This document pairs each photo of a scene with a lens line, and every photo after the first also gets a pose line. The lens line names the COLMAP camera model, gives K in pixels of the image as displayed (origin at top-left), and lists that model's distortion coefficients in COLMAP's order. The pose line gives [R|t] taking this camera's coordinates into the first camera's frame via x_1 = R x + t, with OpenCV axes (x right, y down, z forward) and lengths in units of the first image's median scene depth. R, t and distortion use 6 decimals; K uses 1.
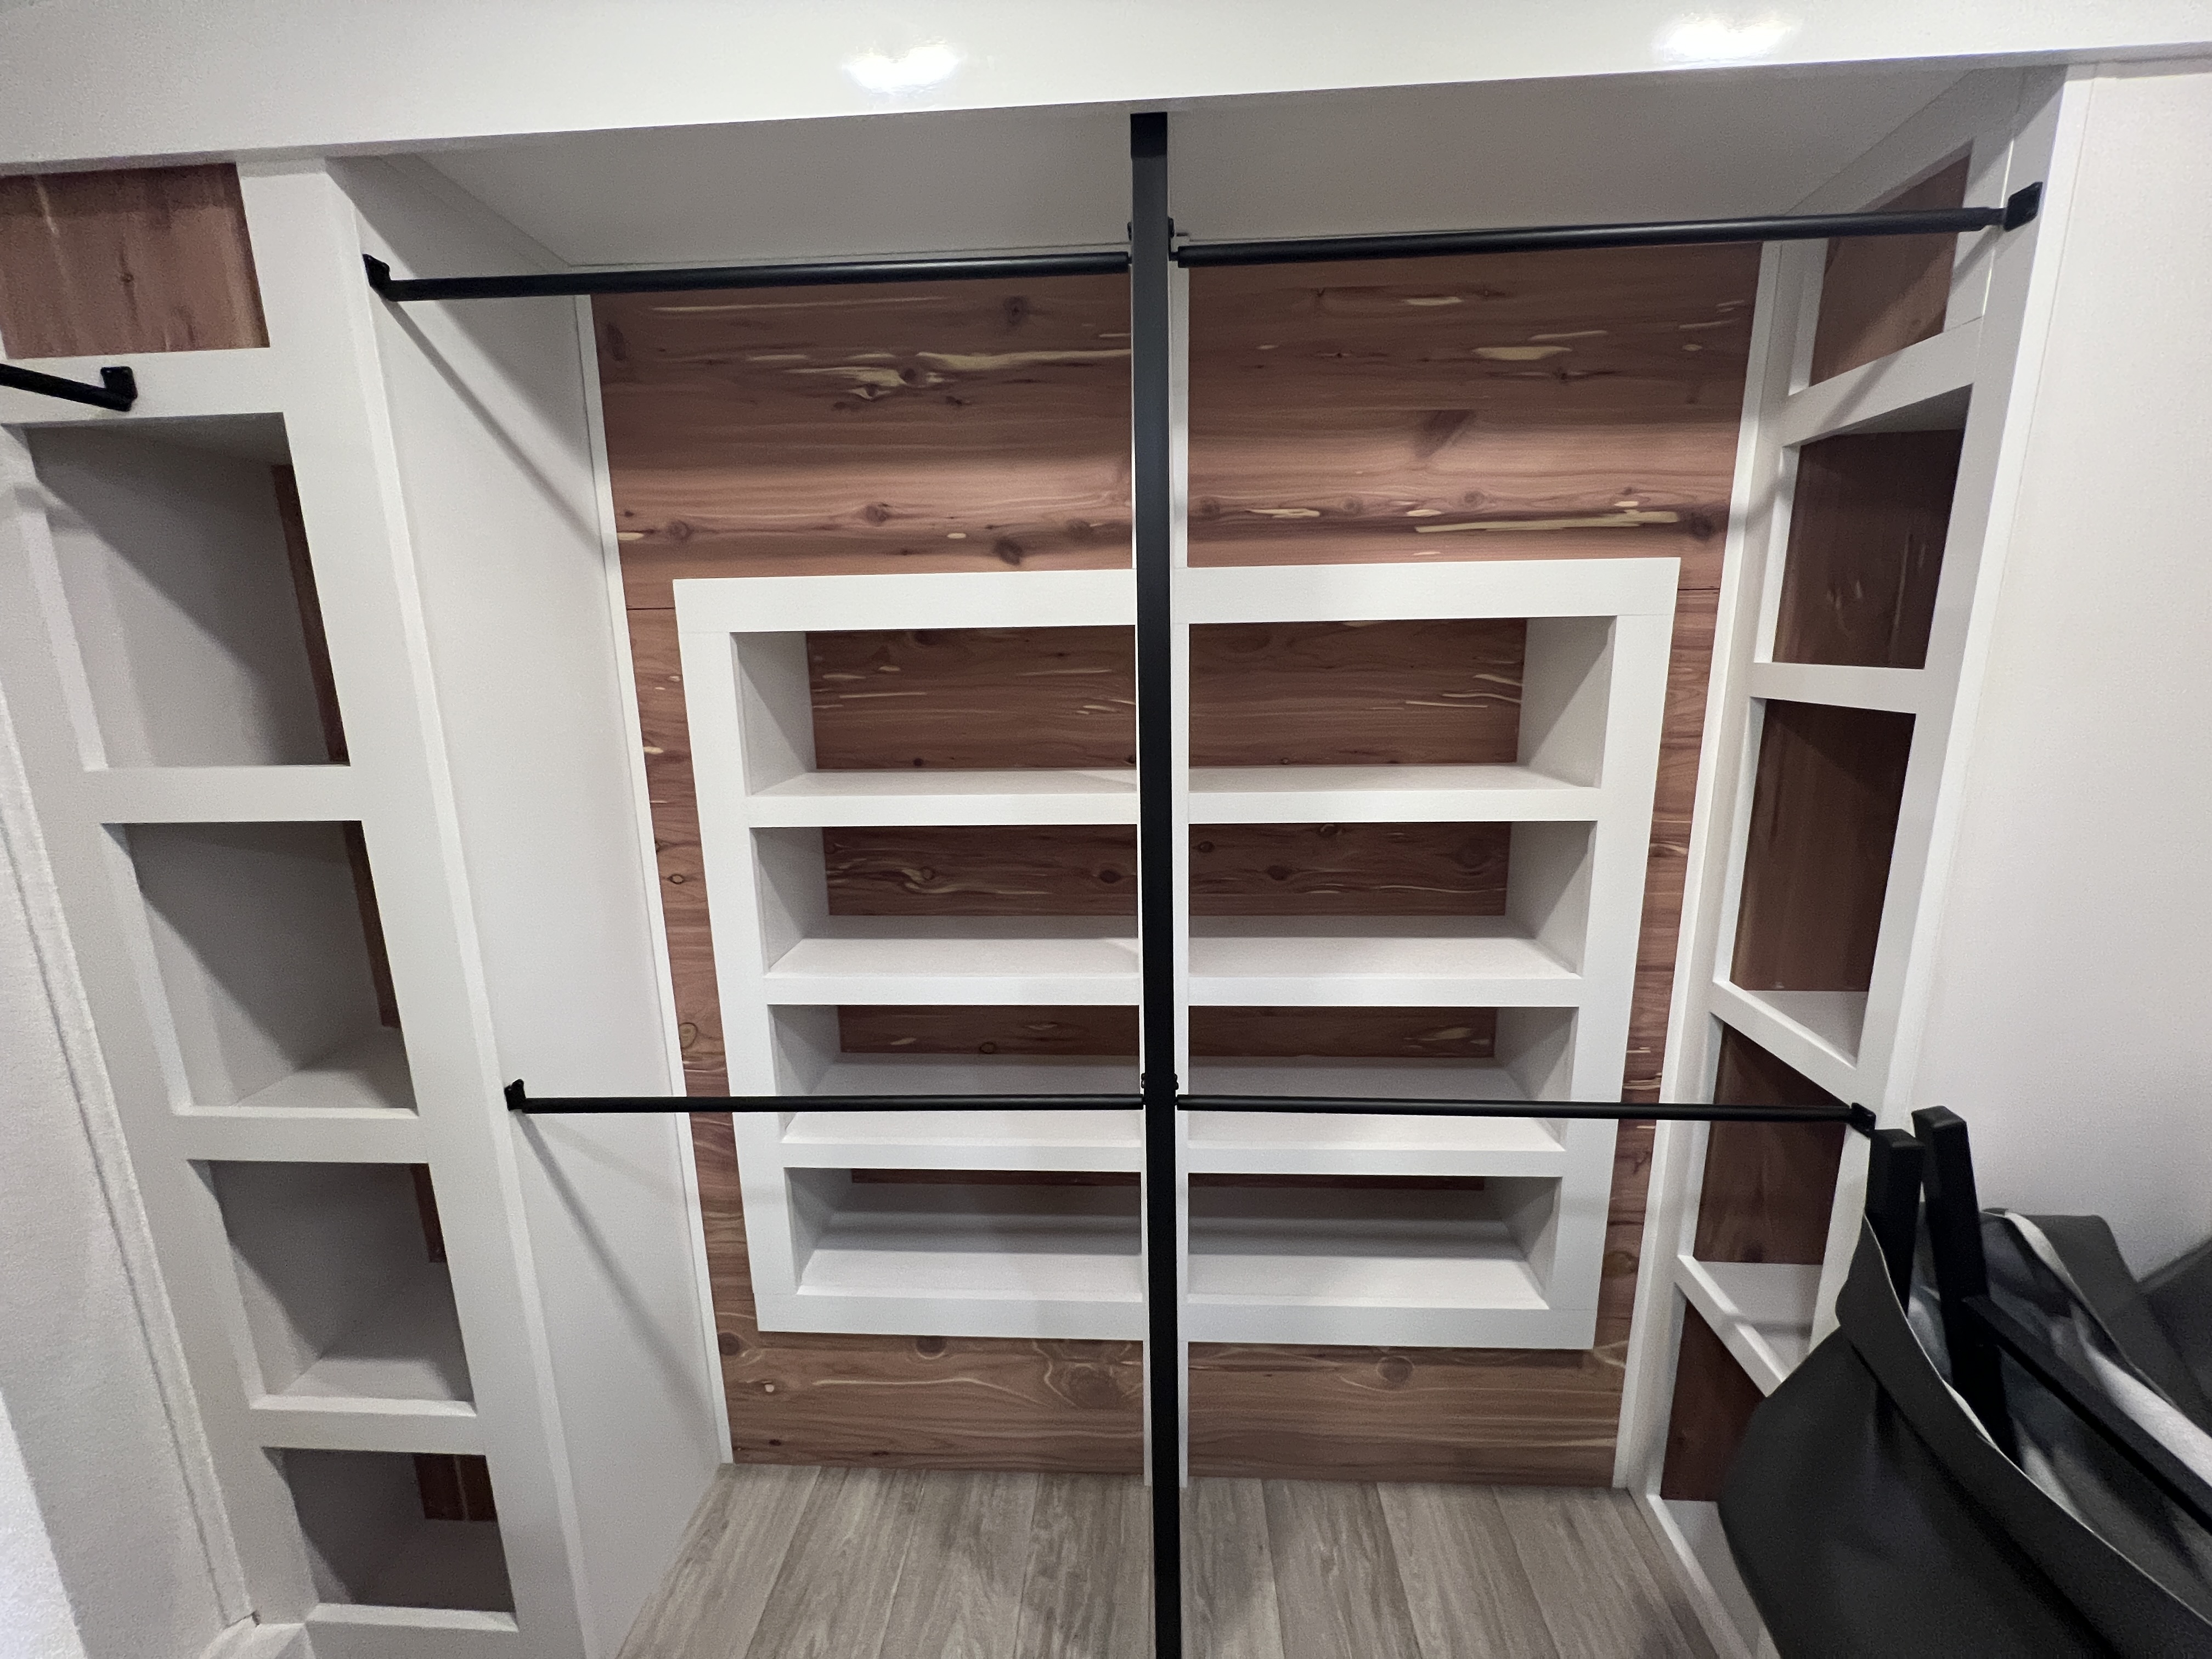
lens RADIAL K [[886.0, 0, 1098.2], [0, 886.0, 821.7], [0, 0, 1]] dist [-0.002951, 0.000258]
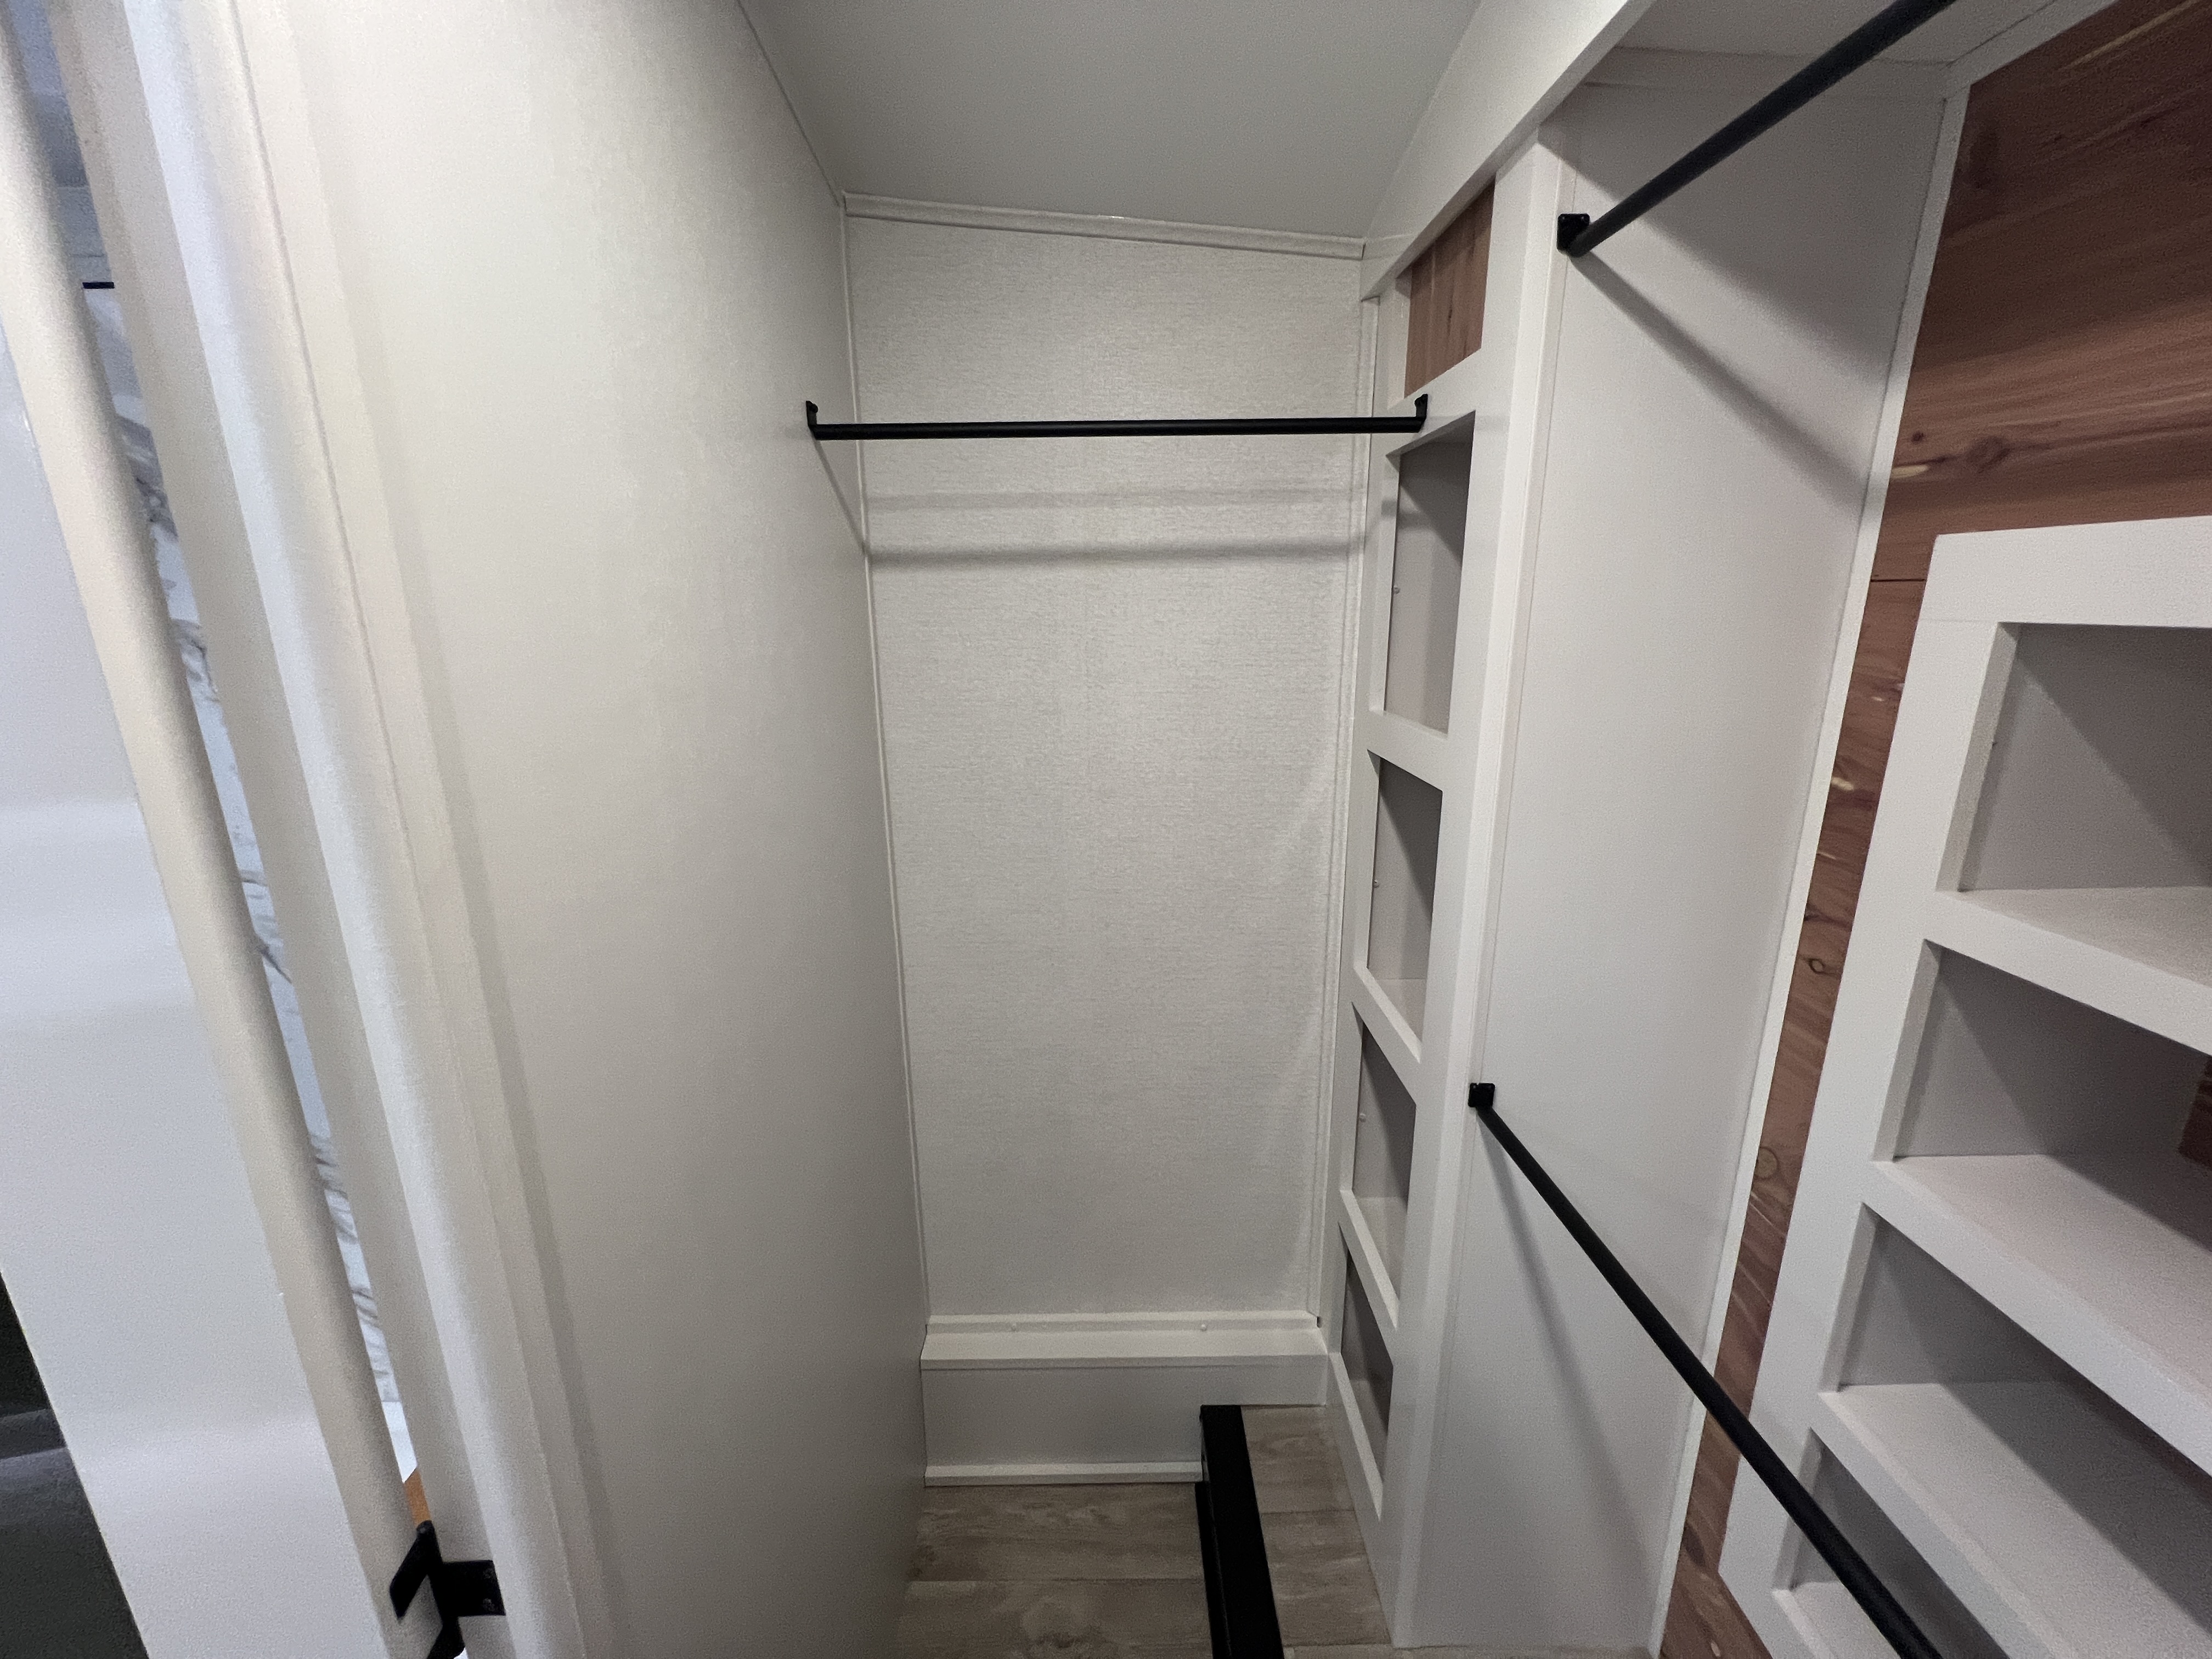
lens RADIAL K [[886.0, 0, 1088.2], [0, 886.0, 829.0], [0, 0, 1]] dist [-0.002951, 0.000258]
pose [[0.061082, 0.268068, -0.961462, 0.151458], [-0.192140, 0.948403, 0.252220, -0.114859], [0.979465, 0.169329, 0.109436, 0.362959]]
